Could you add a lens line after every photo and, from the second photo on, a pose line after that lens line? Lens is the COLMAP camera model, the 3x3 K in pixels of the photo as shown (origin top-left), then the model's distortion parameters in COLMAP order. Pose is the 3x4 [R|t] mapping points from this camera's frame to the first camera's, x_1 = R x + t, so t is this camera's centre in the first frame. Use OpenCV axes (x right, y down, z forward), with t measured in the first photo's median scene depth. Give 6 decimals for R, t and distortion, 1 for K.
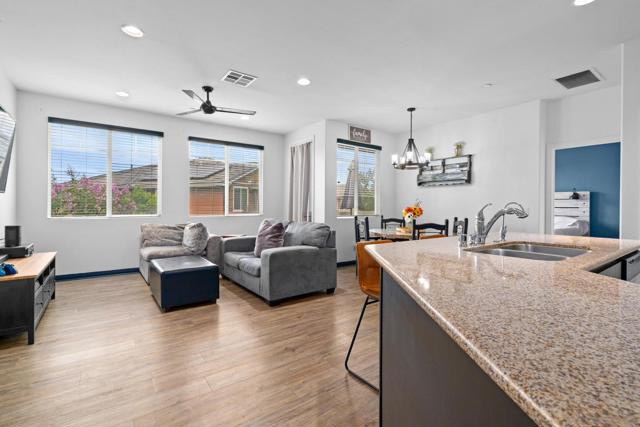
lens RADIAL K [[296.0, 0, 317.8], [0, 296.0, 207.7], [0, 0, 1]] dist [-0.001424, 0.000176]
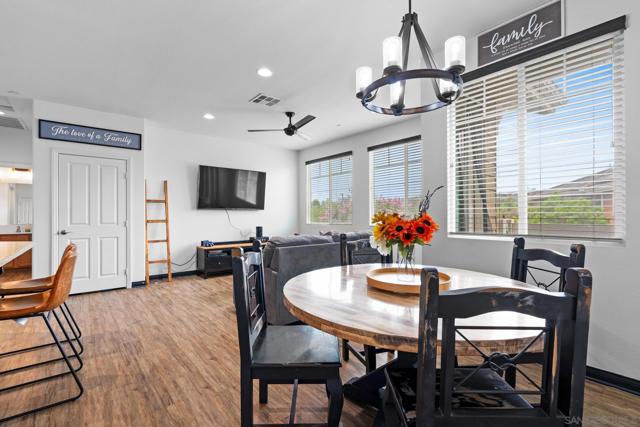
lens RADIAL K [[296.0, 0, 317.3], [0, 296.0, 214.4], [0, 0, 1]] dist [-0.001424, 0.000176]
pose [[0.051415, -0.009163, -0.998635, 0.639902], [-0.001422, 0.999956, -0.009248, -0.000078], [0.998676, 0.001895, 0.051400, 0.859842]]
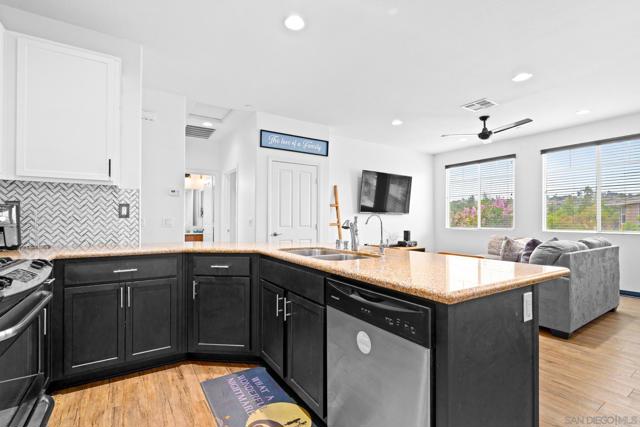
lens RADIAL K [[296.0, 0, 319.4], [0, 296.0, 215.2], [0, 0, 1]] dist [-0.001424, 0.000176]
pose [[-0.054234, -0.018303, -0.998361, 0.657847], [-0.009407, 0.999797, -0.017818, 0.001274], [0.998484, 0.008425, -0.054395, 0.350840]]
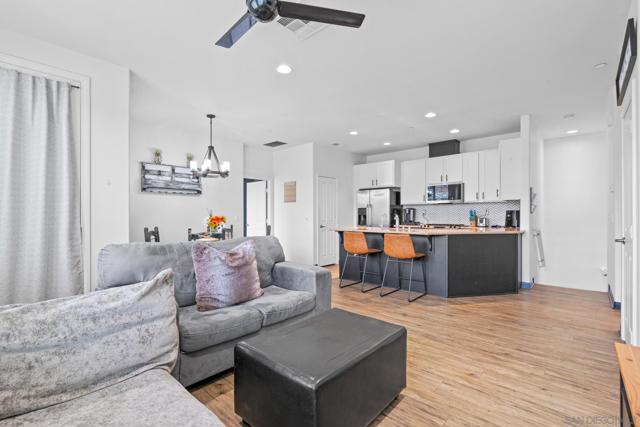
lens RADIAL K [[296.0, 0, 318.8], [0, 296.0, 214.9], [0, 0, 1]] dist [-0.001424, 0.000176]
pose [[-0.189393, 0.001029, 0.981901, -0.696957], [0.005648, 0.999984, 0.000041, -0.004161], [-0.981885, 0.005554, -0.189396, 0.824525]]
